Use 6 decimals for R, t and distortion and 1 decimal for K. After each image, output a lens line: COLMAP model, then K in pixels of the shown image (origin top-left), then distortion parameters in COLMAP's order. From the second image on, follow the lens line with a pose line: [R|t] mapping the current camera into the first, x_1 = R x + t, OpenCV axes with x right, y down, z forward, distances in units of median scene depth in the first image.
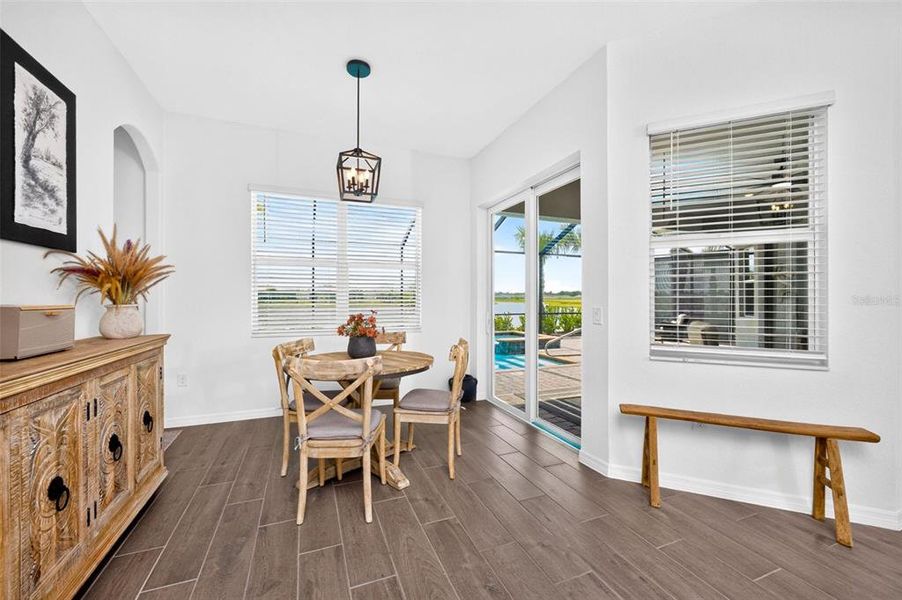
lens RADIAL K [[368.3, 0, 455.9], [0, 368.3, 298.3], [0, 0, 1]] dist [0.004426, -0.000352]
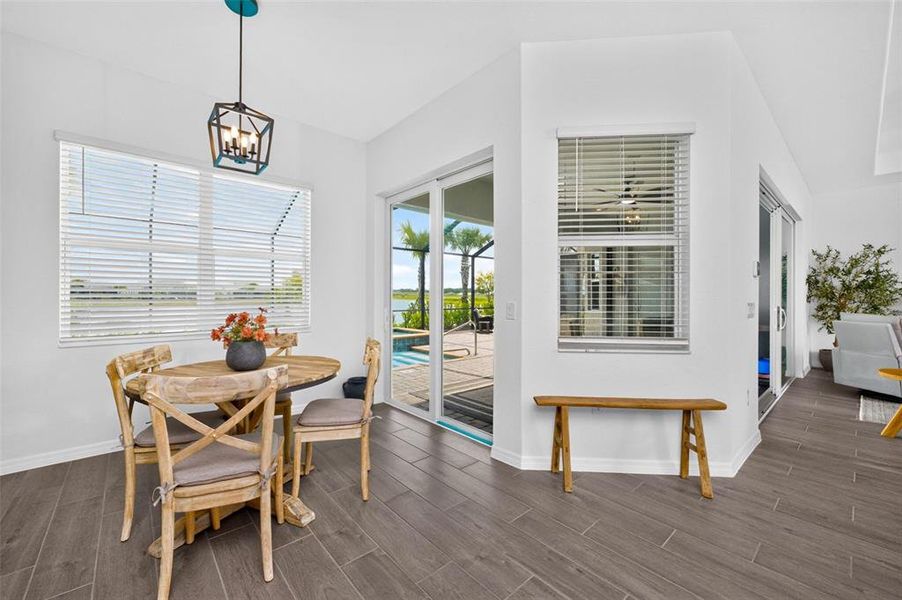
lens RADIAL K [[368.3, 0, 461.8], [0, 368.3, 295.5], [0, 0, 1]] dist [0.004426, -0.000352]
pose [[0.943215, 0.000461, 0.332182, -0.095656], [-0.001114, 0.999998, 0.001775, 0.004426], [-0.332180, -0.002044, 0.943214, 0.113000]]
